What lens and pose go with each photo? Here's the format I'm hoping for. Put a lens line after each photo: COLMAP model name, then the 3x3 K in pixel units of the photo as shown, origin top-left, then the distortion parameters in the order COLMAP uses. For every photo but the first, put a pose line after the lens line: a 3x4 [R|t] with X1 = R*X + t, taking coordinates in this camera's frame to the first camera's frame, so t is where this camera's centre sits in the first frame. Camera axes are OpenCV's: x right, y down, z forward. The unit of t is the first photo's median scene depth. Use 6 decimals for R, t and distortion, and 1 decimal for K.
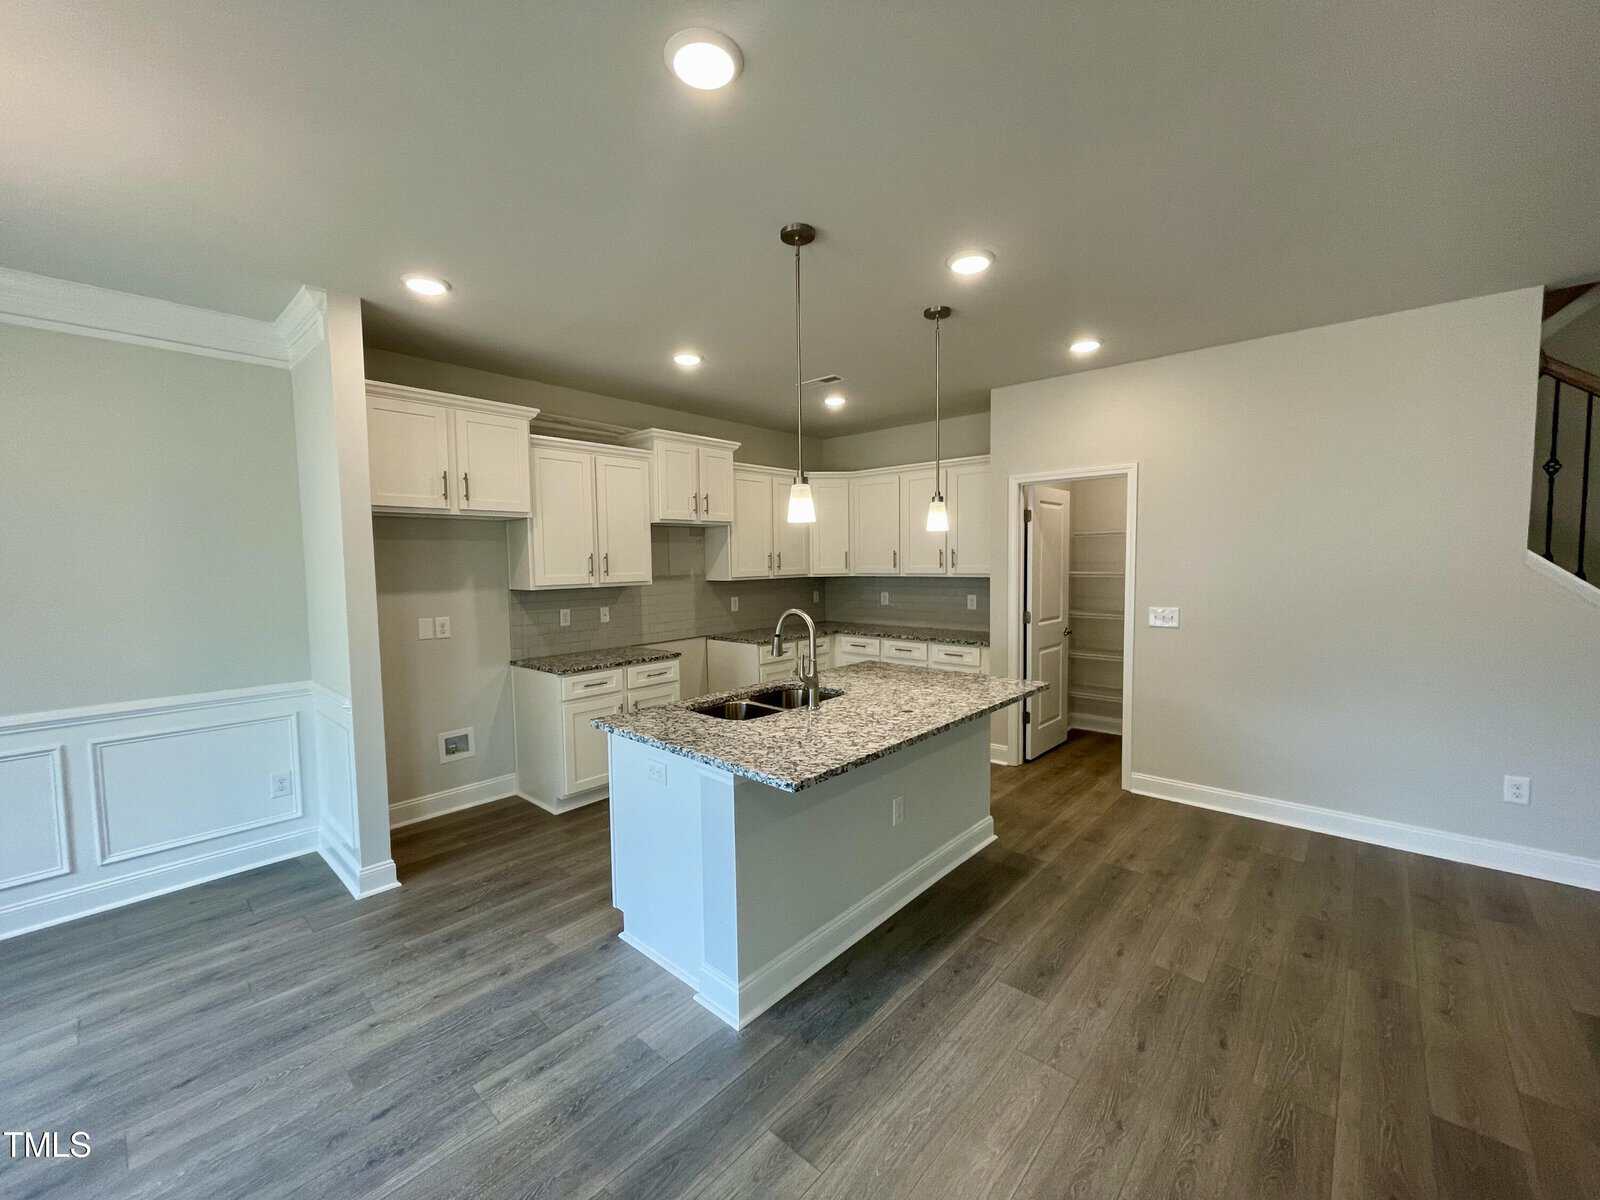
lens RADIAL K [[643.3, 0, 796.6], [0, 643.3, 598.1], [0, 0, 1]] dist [-0.005021, 0.000371]
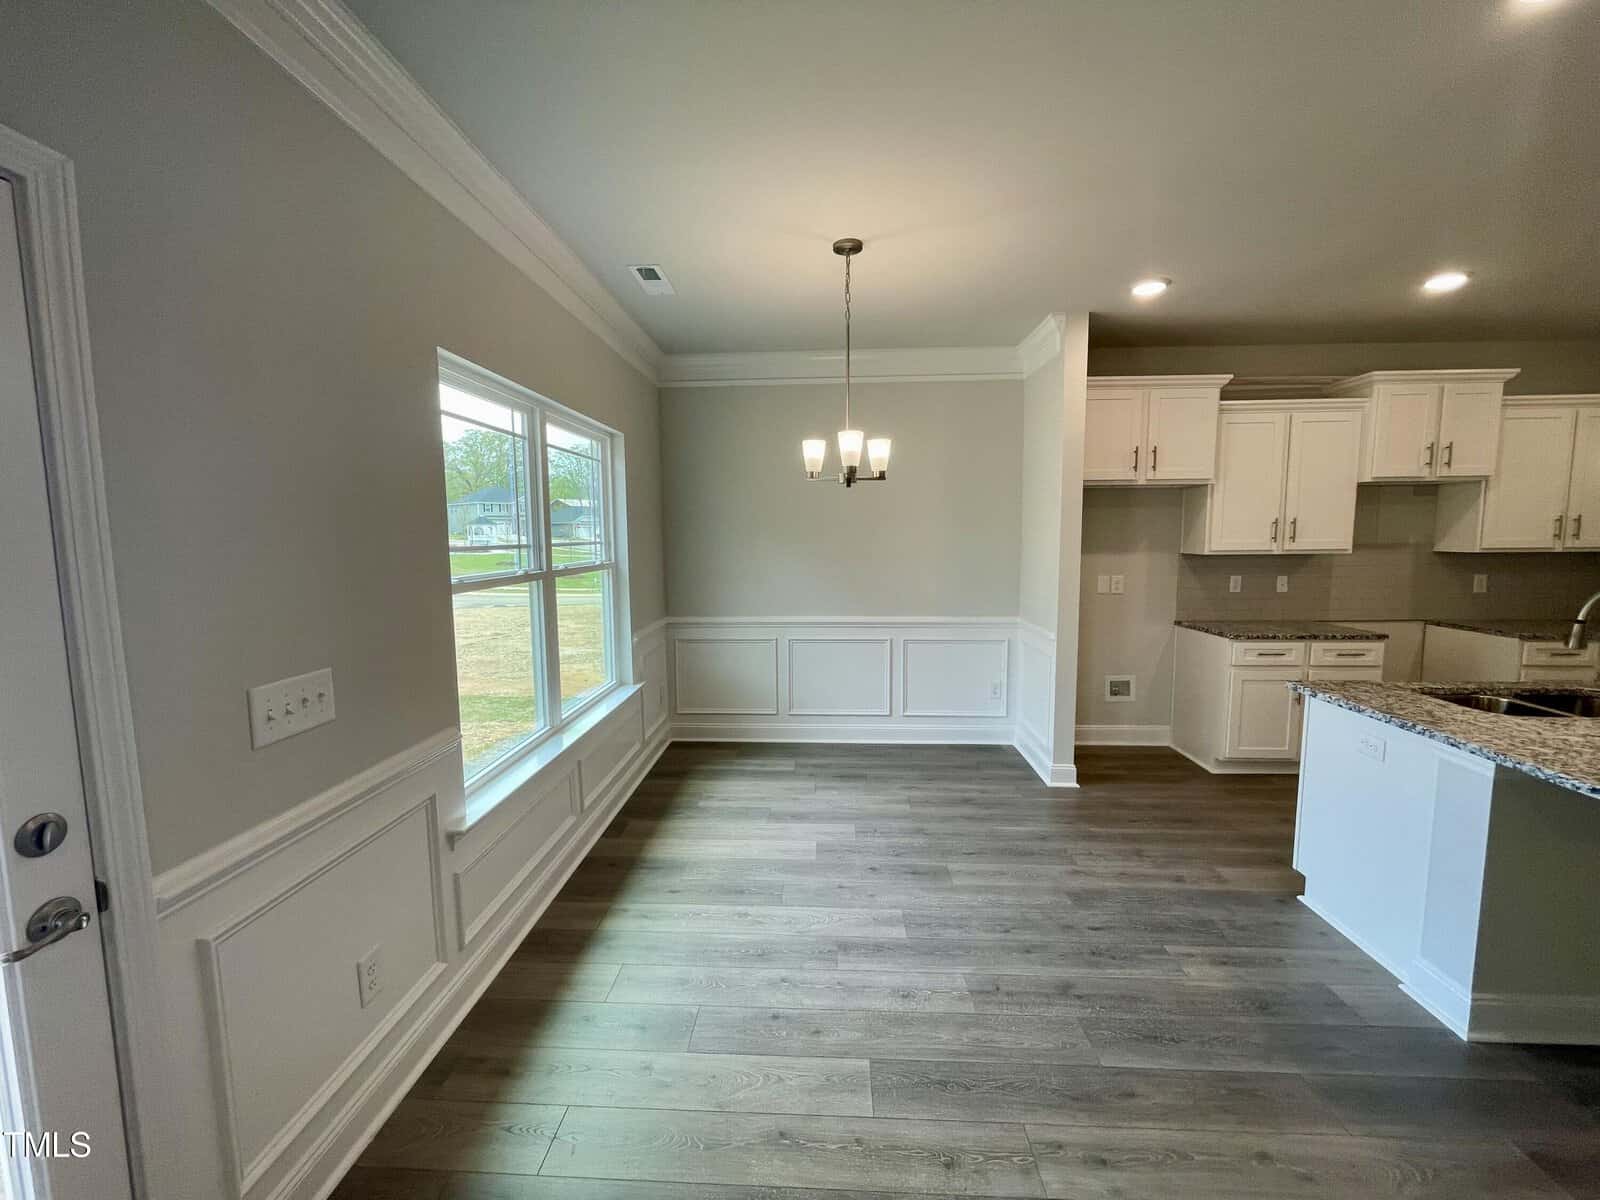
lens RADIAL K [[643.3, 0, 796.6], [0, 643.3, 598.1], [0, 0, 1]] dist [-0.005021, 0.000371]
pose [[0.626357, 0.086761, -0.774693, -0.023718], [-0.046587, 0.996177, 0.073899, 0.014370], [0.778143, -0.010196, 0.628004, -0.194324]]
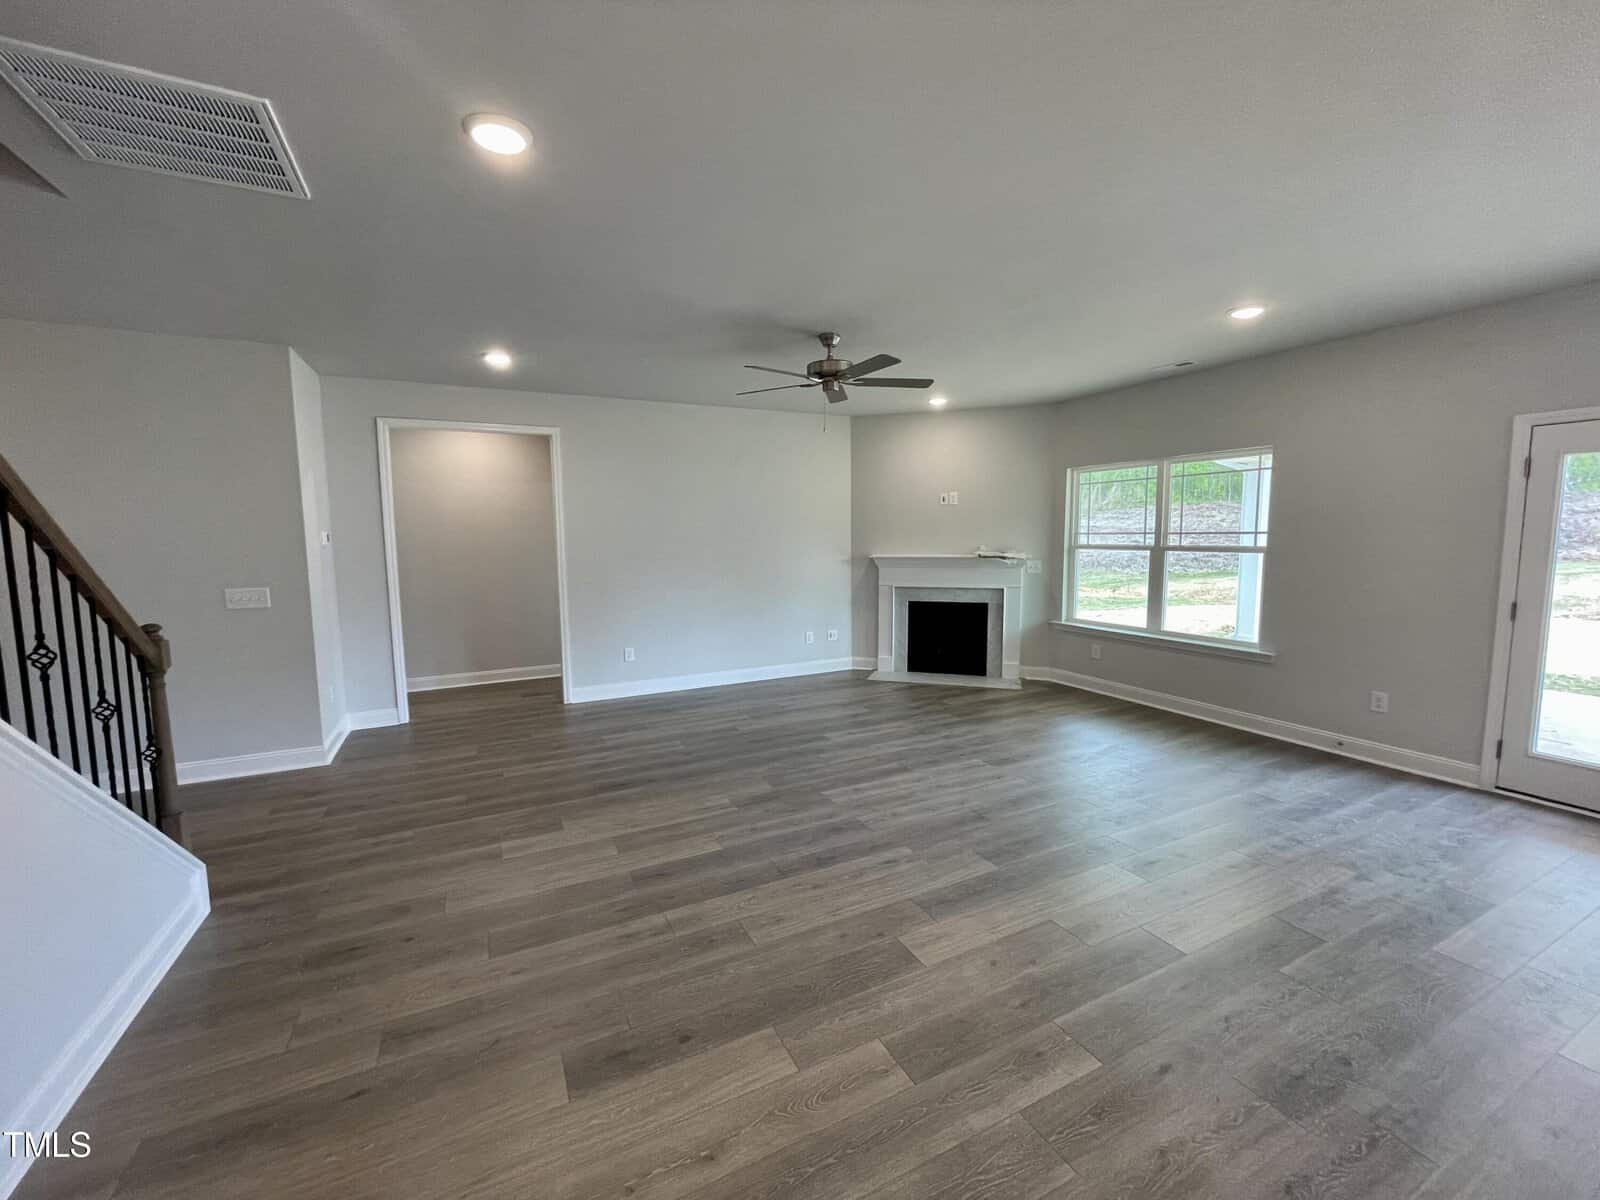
lens RADIAL K [[643.3, 0, 796.6], [0, 643.3, 598.1], [0, 0, 1]] dist [-0.005021, 0.000371]
pose [[-0.929713, -0.012277, 0.368081, 0.423627], [0.046100, 0.987704, 0.149385, -0.061120], [-0.365389, 0.155854, -0.917715, 0.993505]]
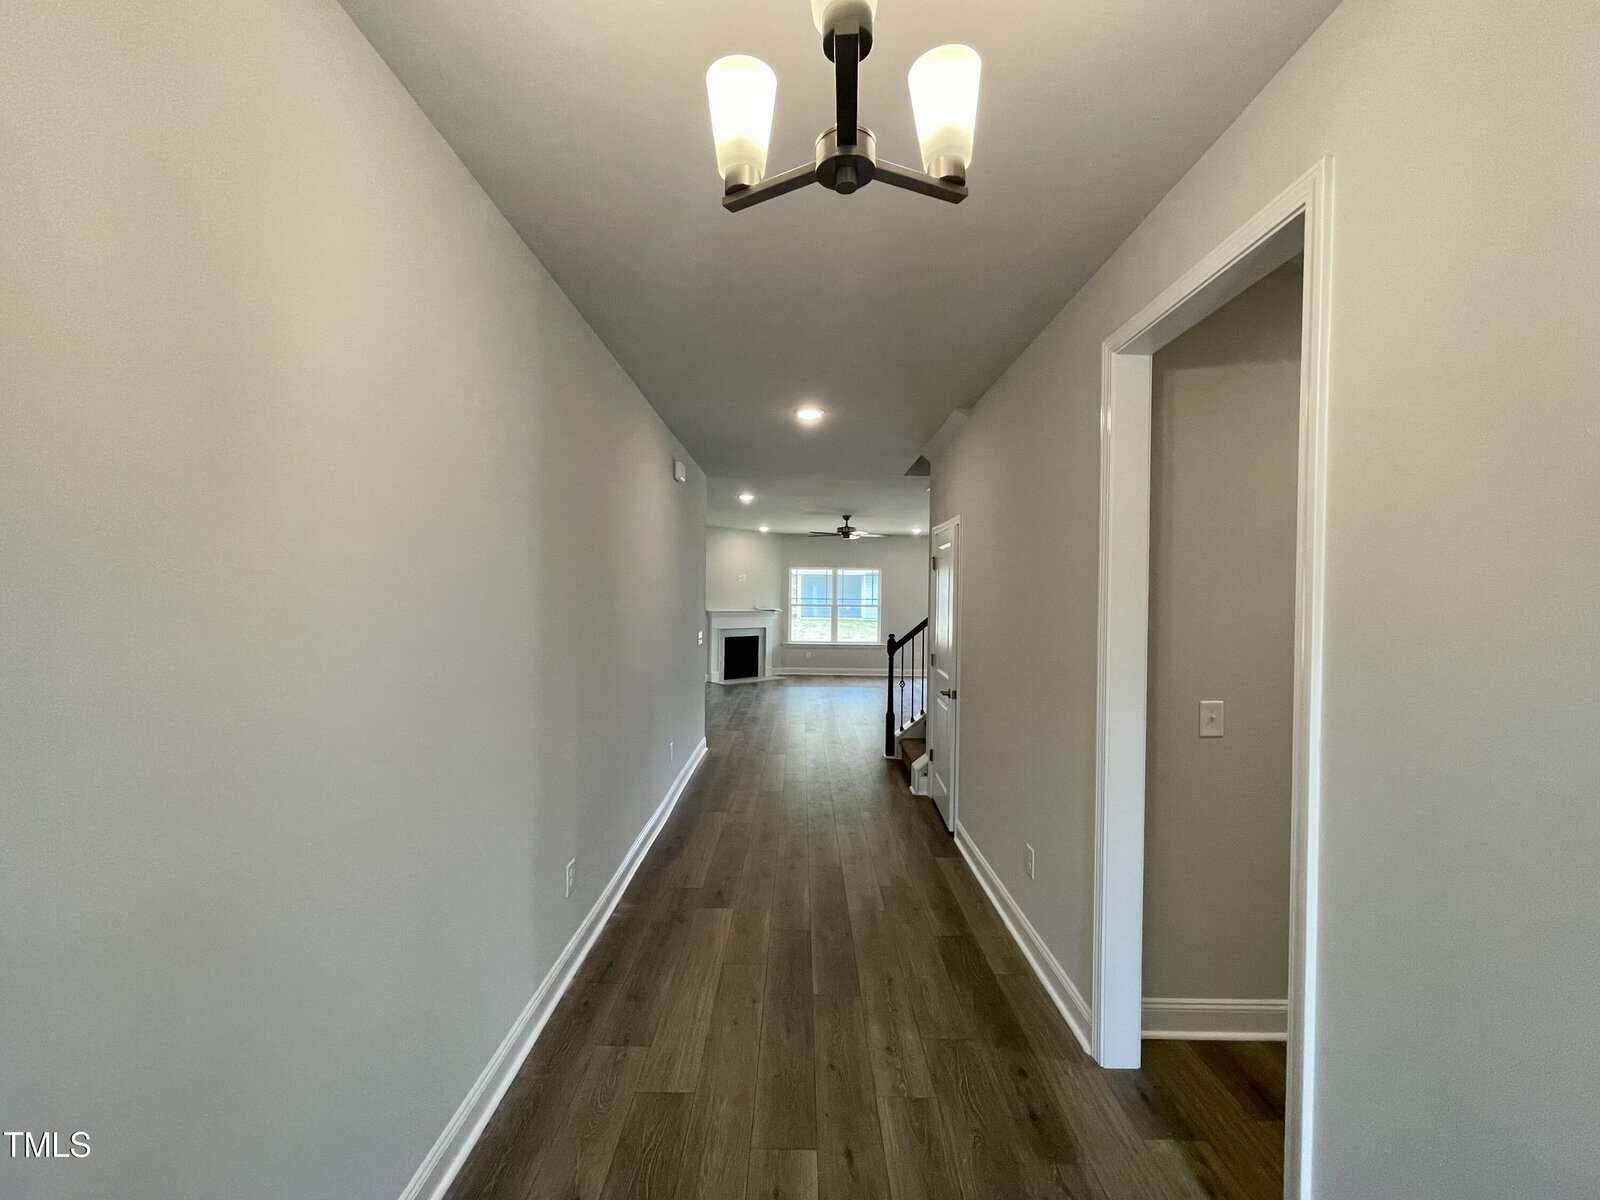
lens RADIAL K [[643.3, 0, 796.6], [0, 643.3, 598.1], [0, 0, 1]] dist [-0.005021, 0.000371]
pose [[-0.744162, 0.009849, -0.667927, 2.904109], [-0.039840, 0.997457, 0.059095, -0.159969], [0.666810, 0.070586, -0.741877, 1.800865]]
